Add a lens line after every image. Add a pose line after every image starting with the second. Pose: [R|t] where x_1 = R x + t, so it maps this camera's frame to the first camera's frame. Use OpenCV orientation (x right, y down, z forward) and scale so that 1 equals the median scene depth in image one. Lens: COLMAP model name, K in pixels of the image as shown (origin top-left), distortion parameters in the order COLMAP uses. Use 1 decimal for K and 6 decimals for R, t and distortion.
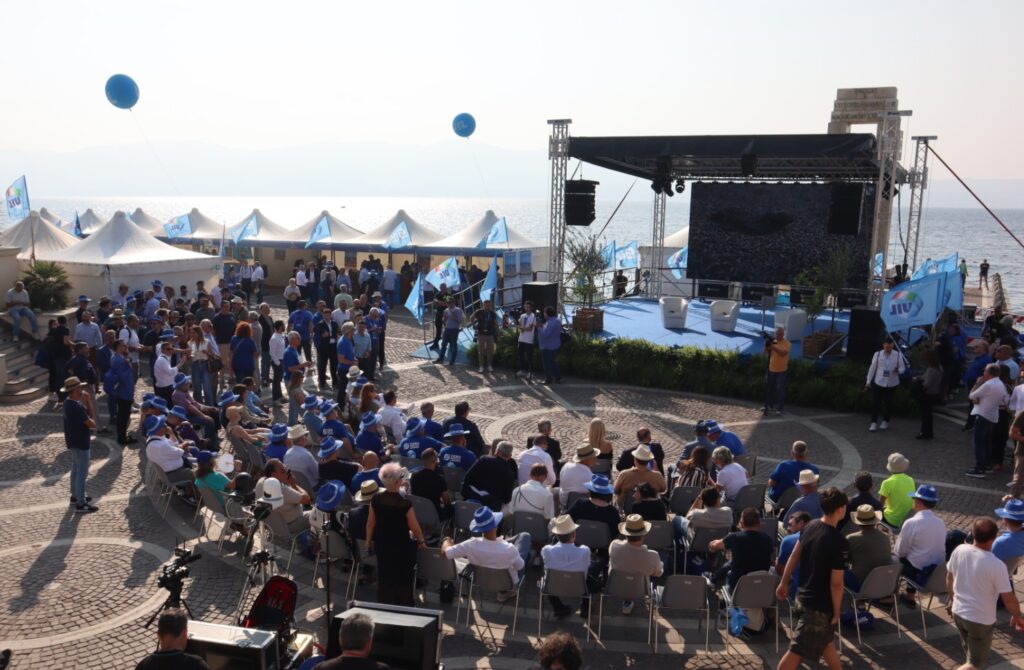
lens RADIAL K [[913.3, 0, 511.5], [0, 913.3, 335.2], [0, 0, 1]] dist [0.001835, 0.007910]
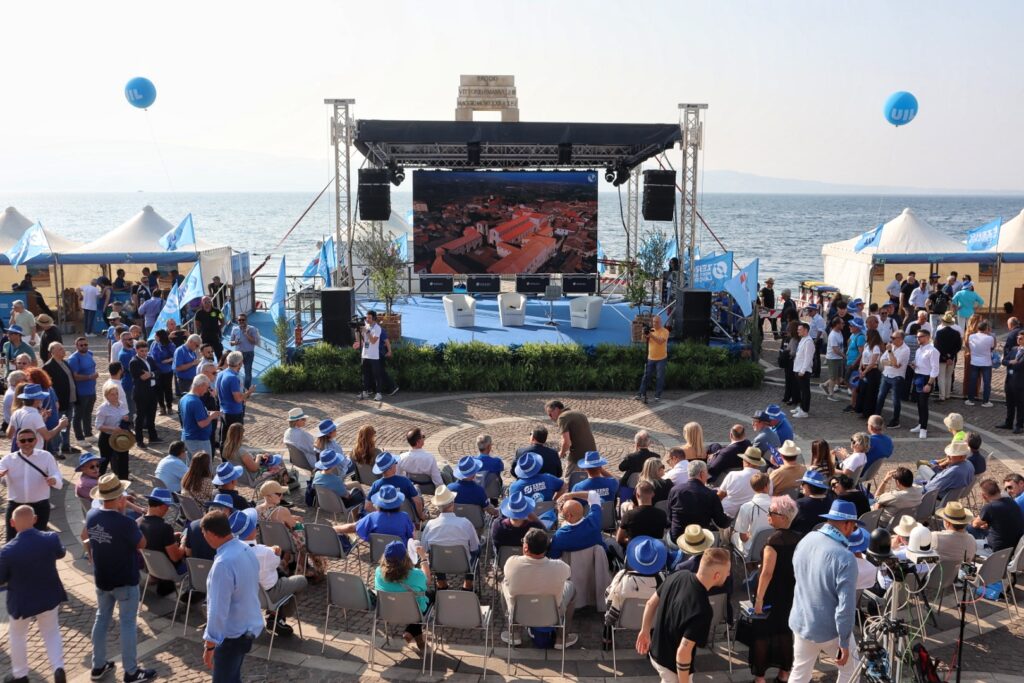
lens RADIAL K [[975.9, 0, 511.2], [0, 975.9, 336.5], [0, 0, 1]] dist [0.005133, 0.000000]
pose [[0.867519, -0.091001, 0.489008, -0.236993], [0.089449, 0.995636, 0.026595, -0.018155], [-0.489295, 0.020670, 0.871874, 0.097354]]
